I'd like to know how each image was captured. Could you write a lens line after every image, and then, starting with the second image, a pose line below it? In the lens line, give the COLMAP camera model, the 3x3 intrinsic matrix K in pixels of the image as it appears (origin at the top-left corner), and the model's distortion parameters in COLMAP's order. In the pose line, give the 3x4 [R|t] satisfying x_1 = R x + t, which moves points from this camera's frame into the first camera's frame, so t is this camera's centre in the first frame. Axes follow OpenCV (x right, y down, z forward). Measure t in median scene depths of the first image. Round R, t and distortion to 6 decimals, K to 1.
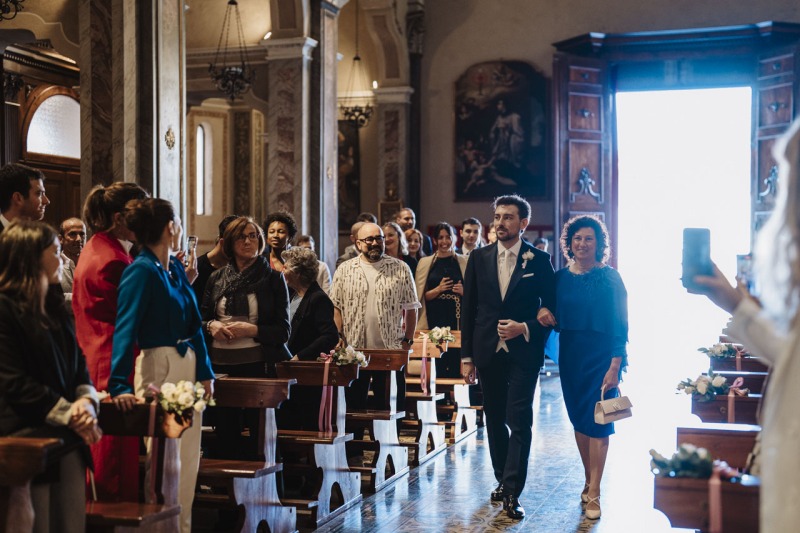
lens RADIAL K [[1147.9, 0, 389.9], [0, 1147.9, 281.6], [0, 0, 1]] dist [-0.000077, 0.000000]
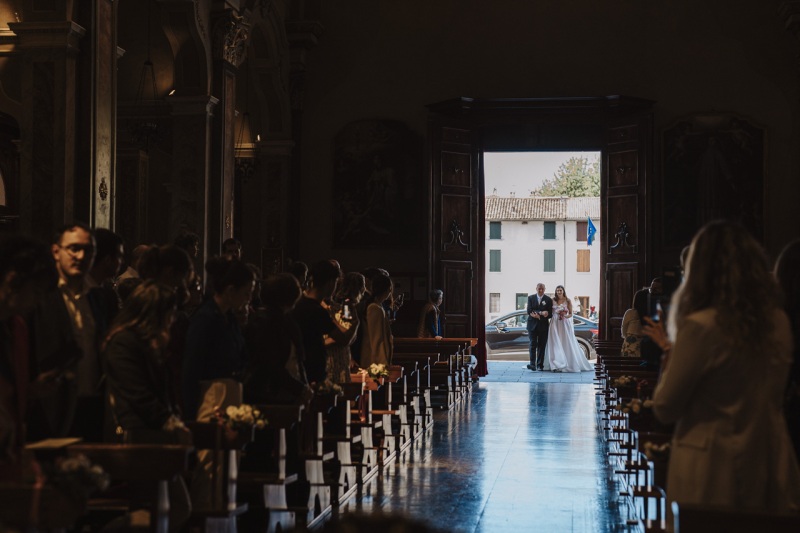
lens RADIAL K [[1147.9, 0, 401.2], [0, 1147.9, 267.8], [0, 0, 1]] dist [-0.000077, 0.000000]
pose [[0.987627, 0.011959, 0.156364, -0.062678], [-0.004366, 0.998798, -0.048813, -0.000299], [-0.156760, 0.047527, 0.986493, -0.079729]]
